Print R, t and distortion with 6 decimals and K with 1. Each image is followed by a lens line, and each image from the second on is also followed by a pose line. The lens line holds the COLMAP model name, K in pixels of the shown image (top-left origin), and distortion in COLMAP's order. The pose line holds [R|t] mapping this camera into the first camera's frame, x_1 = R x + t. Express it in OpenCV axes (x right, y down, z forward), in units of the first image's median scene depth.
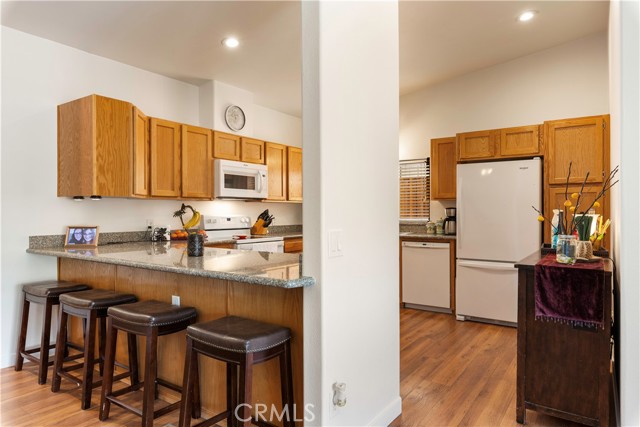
lens RADIAL K [[406.7, 0, 323.9], [0, 406.7, 212.3], [0, 0, 1]] dist [-0.001651, 0.004141]
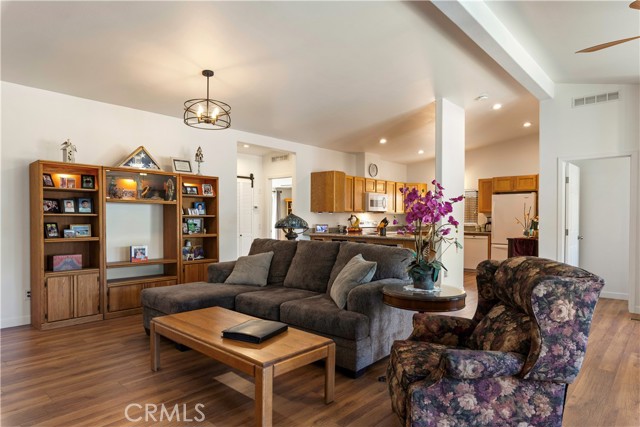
lens RADIAL K [[393.8, 0, 325.4], [0, 393.8, 225.1], [0, 0, 1]] dist [0.010017, 0.001307]
pose [[0.992244, 0.008749, -0.124000, -0.217379], [-0.006715, 0.999836, 0.016809, -0.000031], [0.124126, -0.015846, 0.992140, -0.929722]]
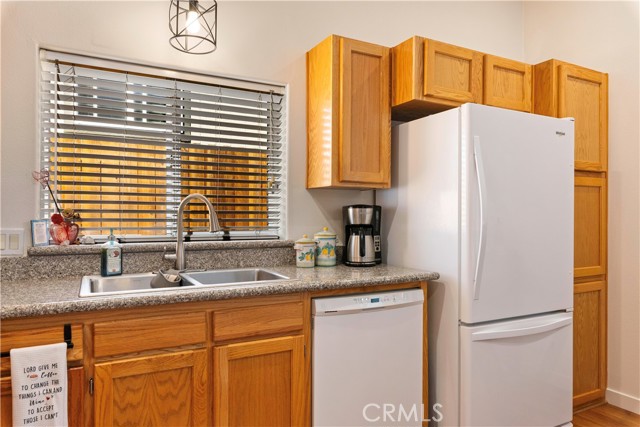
lens RADIAL K [[434.1, 0, 319.6], [0, 434.1, 213.4], [0, 0, 1]] dist [-0.001538, 0.000531]
pose [[0.463051, 0.007015, 0.886304, -0.141643], [-0.005285, 0.999973, -0.005153, 0.000749], [-0.886316, -0.002298, 0.463076, 0.911405]]
